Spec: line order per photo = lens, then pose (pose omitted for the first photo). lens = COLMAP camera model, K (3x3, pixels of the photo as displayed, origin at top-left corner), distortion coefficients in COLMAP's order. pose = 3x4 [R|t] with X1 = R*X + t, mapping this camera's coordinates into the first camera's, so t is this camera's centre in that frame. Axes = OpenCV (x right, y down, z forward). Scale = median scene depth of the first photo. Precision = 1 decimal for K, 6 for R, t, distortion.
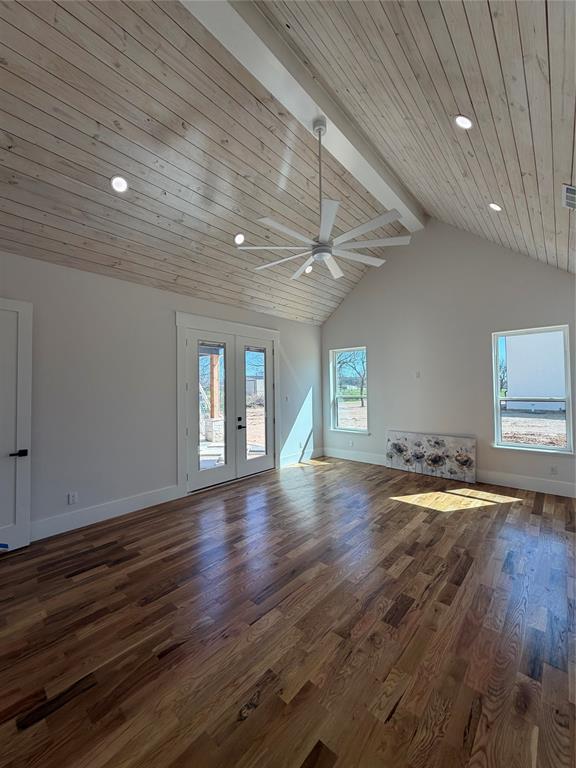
lens RADIAL K [[306.7, 0, 284.7], [0, 306.7, 381.8], [0, 0, 1]] dist [0.001513, -0.000657]
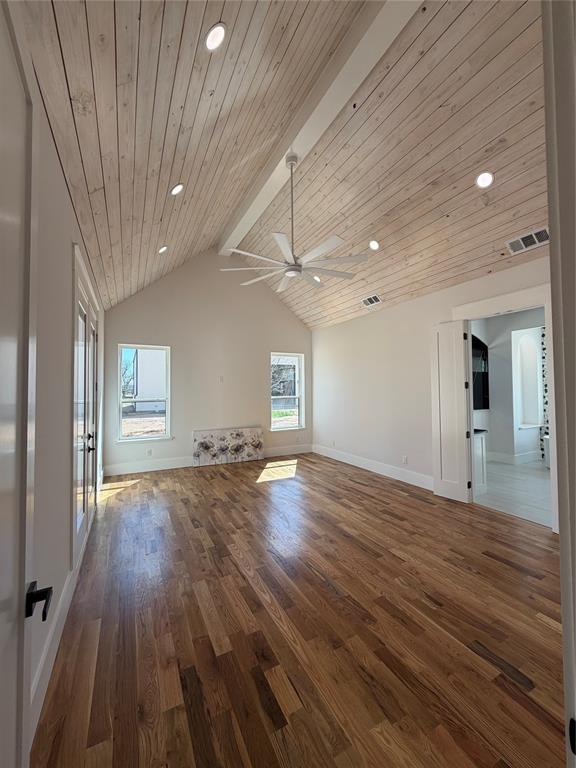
lens RADIAL K [[306.7, 0, 286.1], [0, 306.7, 382.7], [0, 0, 1]] dist [0.001513, -0.000657]
pose [[0.343779, 0.030743, 0.938547, -0.682198], [-0.017309, 0.999502, -0.026400, 0.020582], [-0.938891, -0.007169, 0.344140, 0.443582]]
